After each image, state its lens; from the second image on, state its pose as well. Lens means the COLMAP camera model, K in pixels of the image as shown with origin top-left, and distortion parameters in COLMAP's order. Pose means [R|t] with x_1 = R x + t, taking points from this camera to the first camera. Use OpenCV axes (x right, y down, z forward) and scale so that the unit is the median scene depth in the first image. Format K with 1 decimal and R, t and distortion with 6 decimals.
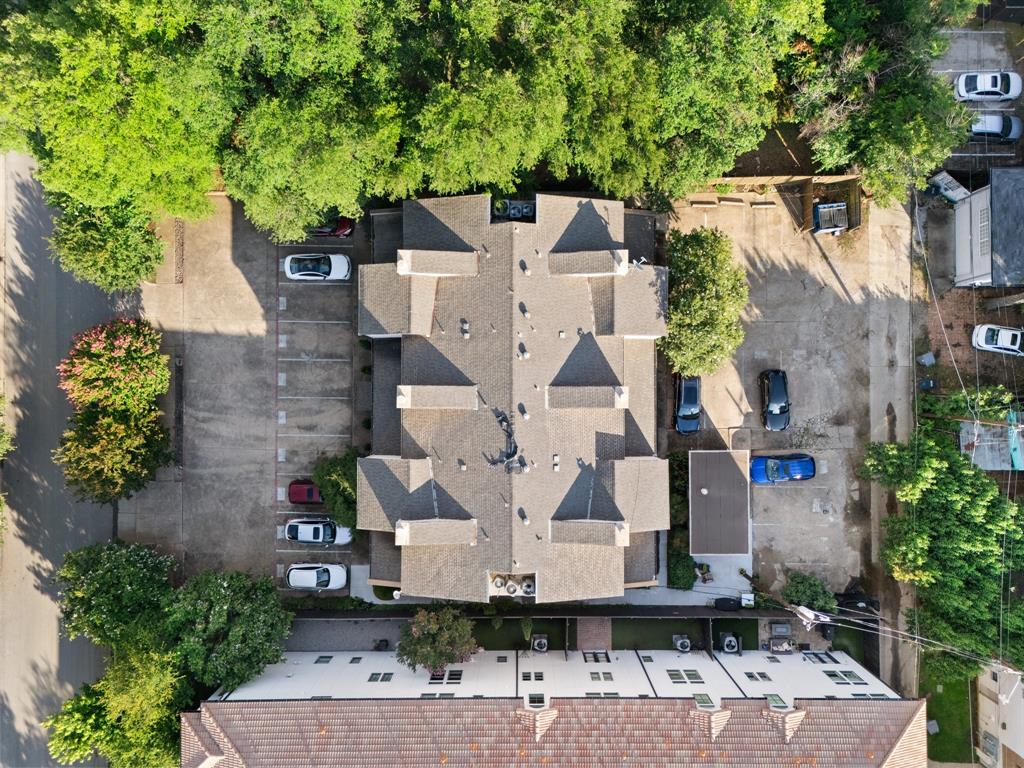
lens RADIAL K [[746.4, 0, 516.0], [0, 746.4, 386.9], [0, 0, 1]] dist [0.039250, -0.016341]
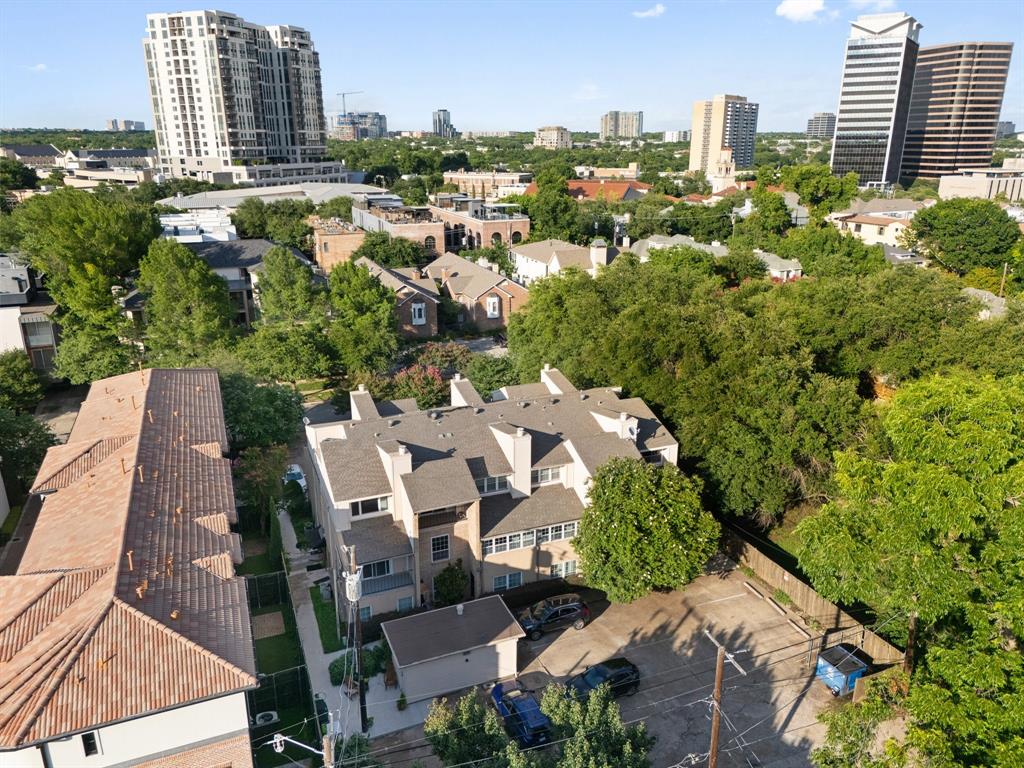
lens RADIAL K [[746.4, 0, 514.3], [0, 746.4, 386.7], [0, 0, 1]] dist [0.039250, -0.016341]
pose [[0.377543, 0.299920, -0.876076, 0.900683], [-0.925949, 0.131364, -0.354064, 0.335389], [0.008894, 0.944877, 0.327306, 0.467982]]
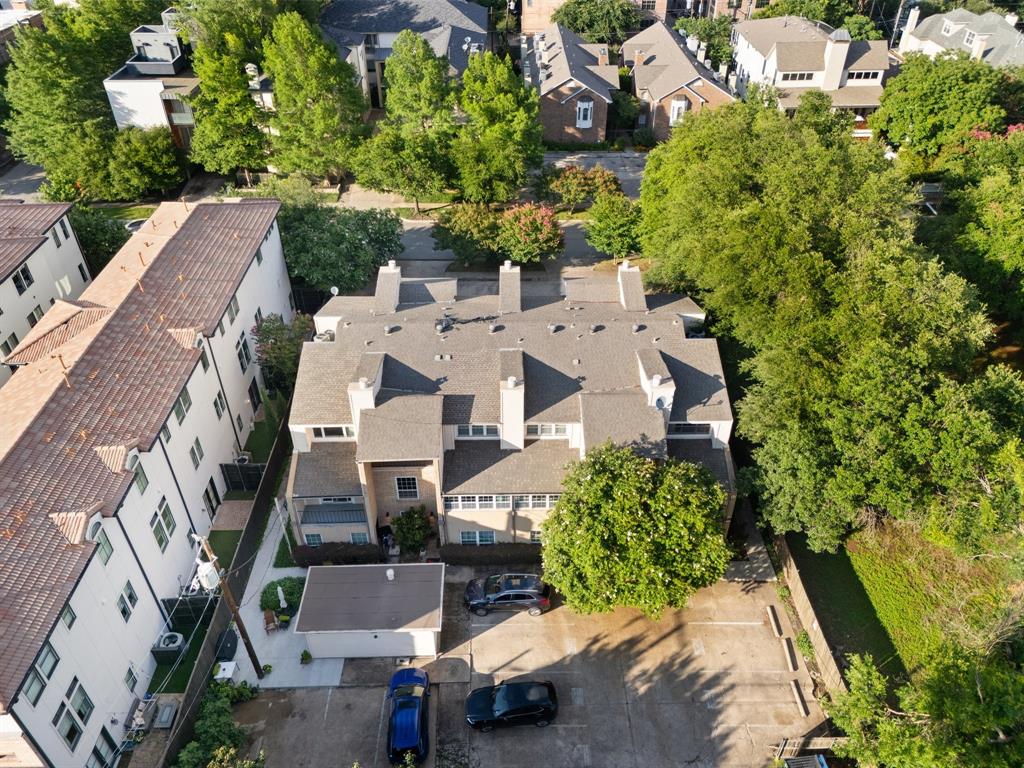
lens RADIAL K [[746.4, 0, 516.5], [0, 746.4, 381.4], [0, 0, 1]] dist [0.039250, -0.016341]
pose [[0.018721, 0.613886, -0.789173, 0.705152], [-0.999732, 0.022225, -0.006427, 0.011484], [0.013594, 0.789082, 0.614137, 0.363016]]
